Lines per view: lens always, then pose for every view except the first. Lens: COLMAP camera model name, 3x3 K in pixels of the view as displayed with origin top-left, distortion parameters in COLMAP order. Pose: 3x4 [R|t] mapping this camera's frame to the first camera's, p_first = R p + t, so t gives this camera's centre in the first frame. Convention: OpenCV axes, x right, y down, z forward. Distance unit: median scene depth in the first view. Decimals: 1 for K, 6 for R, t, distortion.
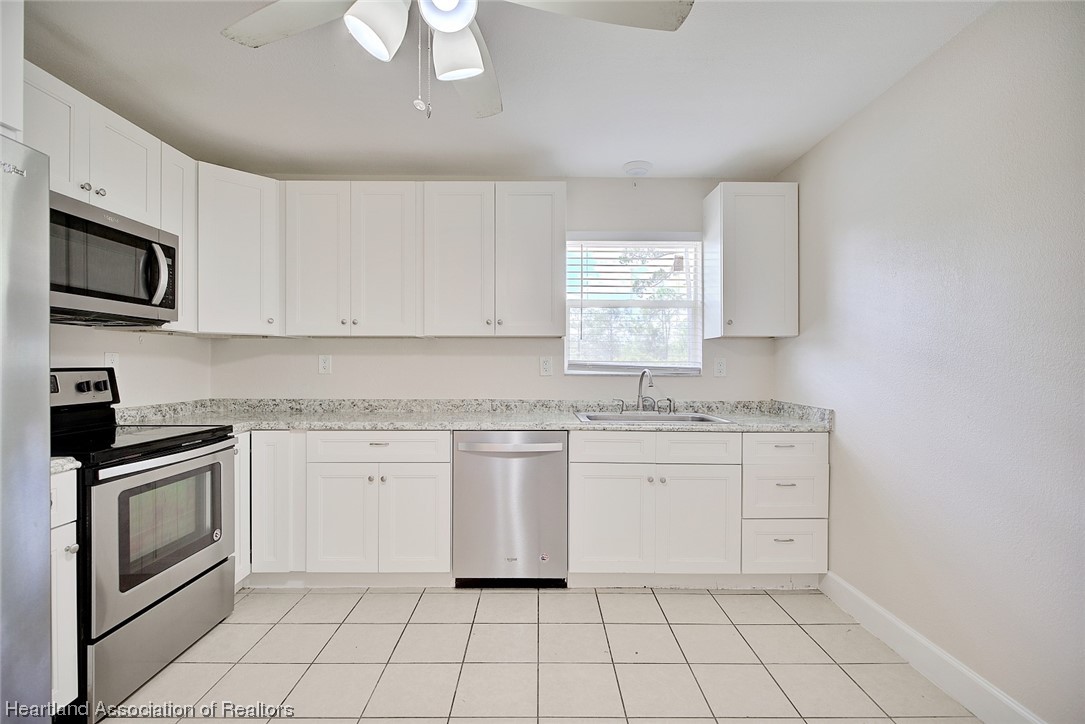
lens RADIAL K [[494.7, 0, 542.7], [0, 494.7, 363.4], [0, 0, 1]] dist [-0.000226, 0.000061]
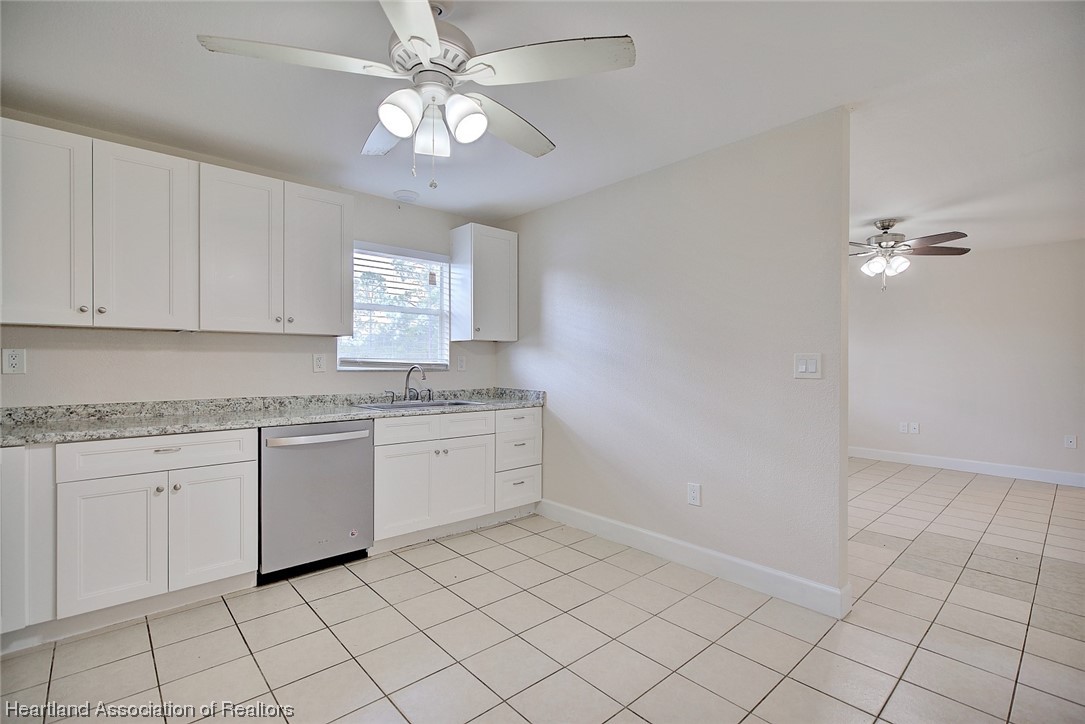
lens RADIAL K [[494.7, 0, 542.7], [0, 494.7, 363.4], [0, 0, 1]] dist [-0.000226, 0.000061]
pose [[0.747725, -0.003078, 0.664002, -0.409122], [-0.001435, 0.999979, 0.006251, -0.000734], [-0.664008, -0.005627, 0.747705, -0.120926]]
